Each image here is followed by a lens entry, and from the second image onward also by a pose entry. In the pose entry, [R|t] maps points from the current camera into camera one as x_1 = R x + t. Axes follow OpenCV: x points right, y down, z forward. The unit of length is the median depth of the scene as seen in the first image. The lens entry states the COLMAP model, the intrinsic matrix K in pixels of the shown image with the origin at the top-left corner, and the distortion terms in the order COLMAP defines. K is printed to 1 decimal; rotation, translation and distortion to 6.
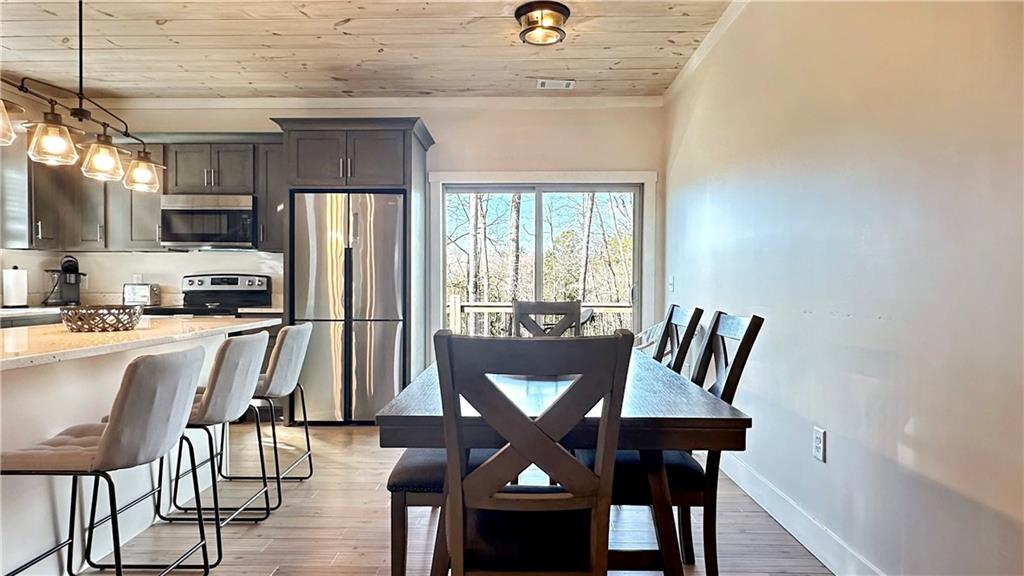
lens RADIAL K [[589.4, 0, 509.8], [0, 589.4, 294.6], [0, 0, 1]] dist [-0.004540, -0.000368]
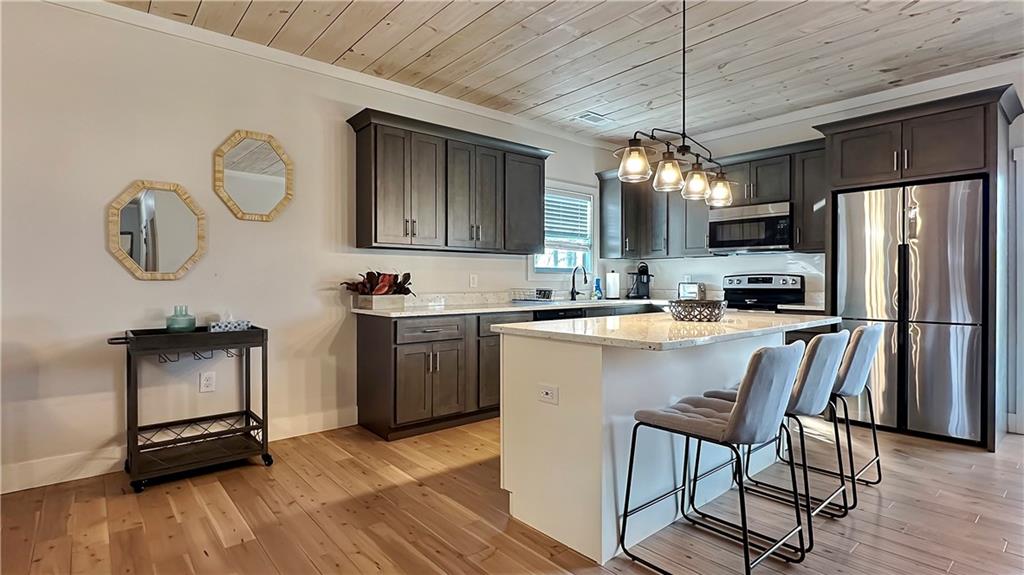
lens RADIAL K [[496.8, 0, 512.4], [0, 496.8, 282.6], [0, 0, 1]] dist [-0.003422, 0.000284]
pose [[0.668316, -0.001034, -0.743877, -0.102635], [-0.012281, 0.999847, -0.012423, -0.000560], [0.743776, 0.017438, 0.668201, 0.005496]]
